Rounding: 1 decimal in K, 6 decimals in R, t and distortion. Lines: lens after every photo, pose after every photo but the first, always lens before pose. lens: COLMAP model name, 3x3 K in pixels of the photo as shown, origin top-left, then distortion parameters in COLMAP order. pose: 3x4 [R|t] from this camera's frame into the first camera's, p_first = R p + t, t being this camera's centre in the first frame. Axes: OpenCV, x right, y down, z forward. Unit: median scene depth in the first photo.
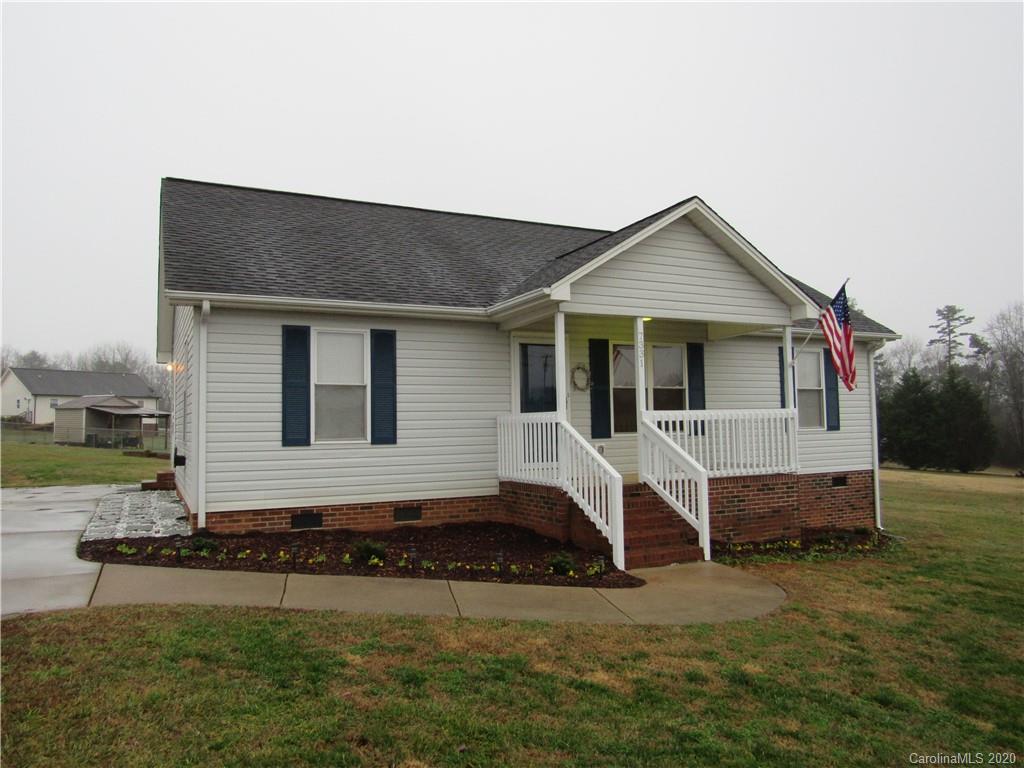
lens RADIAL K [[743.0, 0, 515.9], [0, 743.0, 379.9], [0, 0, 1]] dist [-0.032973, -0.000559]
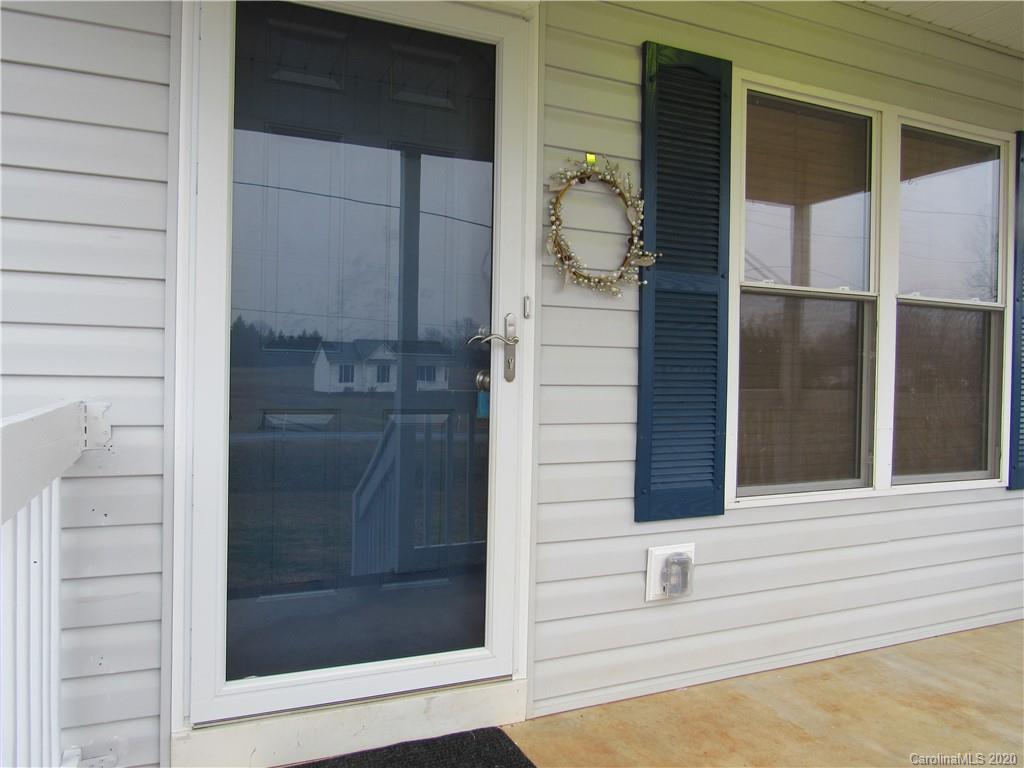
lens RADIAL K [[731.0, 0, 507.6], [0, 731.0, 383.9], [0, 0, 1]] dist [-0.026374, 0.009284]
pose [[0.997688, 0.036679, -0.057218, 0.084568], [-0.031874, 0.996060, 0.082753, 0.027037], [0.060028, -0.080738, 0.994926, 0.877918]]
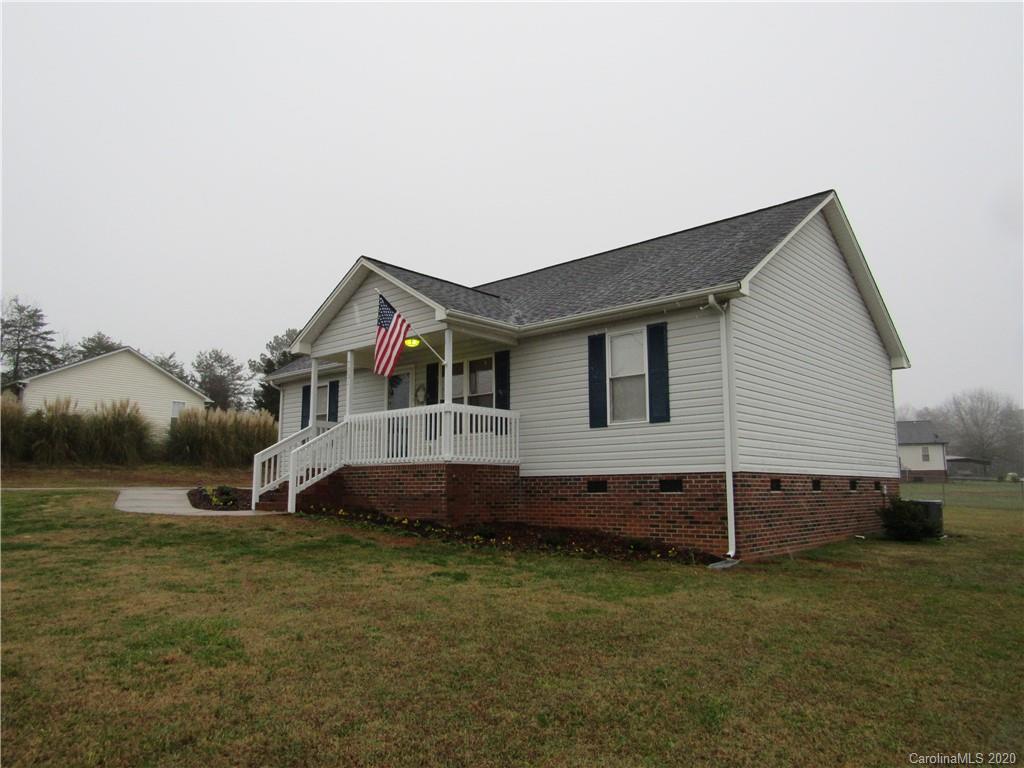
lens RADIAL K [[731.0, 0, 507.6], [0, 731.0, 383.9], [0, 0, 1]] dist [-0.026374, 0.009284]
pose [[0.356825, -0.120260, -0.926398, 1.503617], [0.051462, 0.992704, -0.109046, 0.142109], [0.932753, -0.008764, 0.360410, 0.742077]]
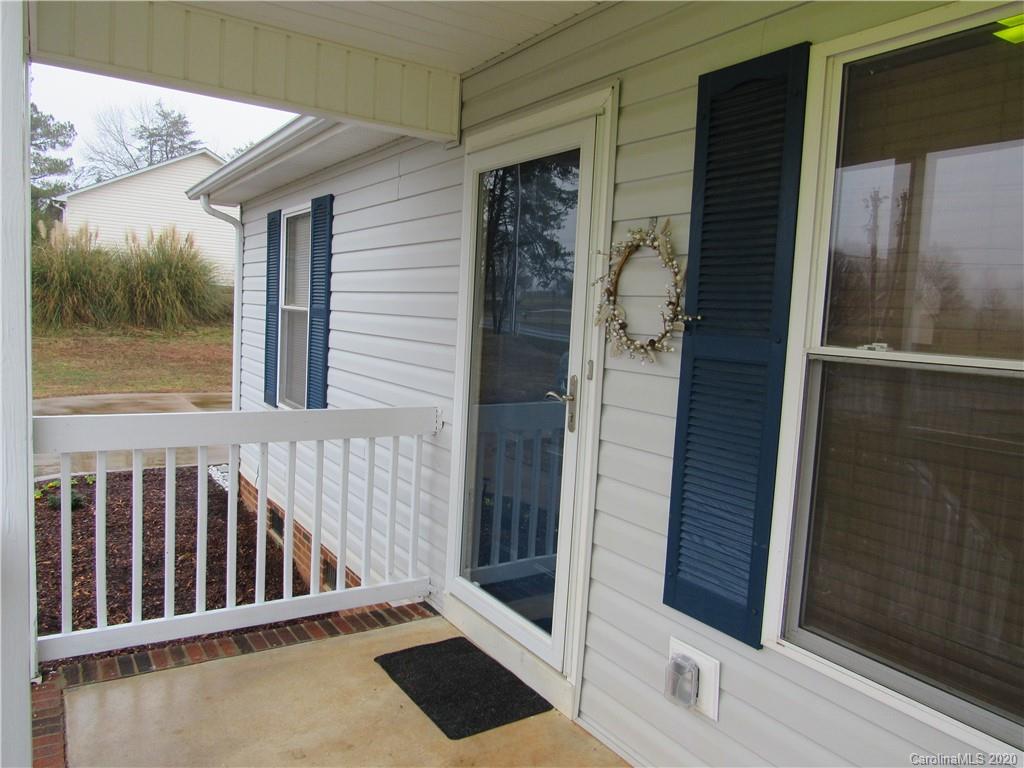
lens RADIAL K [[731.0, 0, 507.6], [0, 731.0, 383.9], [0, 0, 1]] dist [-0.026374, 0.009284]
pose [[0.097368, 0.121147, -0.987848, 0.313398], [0.015897, 0.992248, 0.123253, -0.003335], [0.995121, -0.027705, 0.094688, 1.040516]]
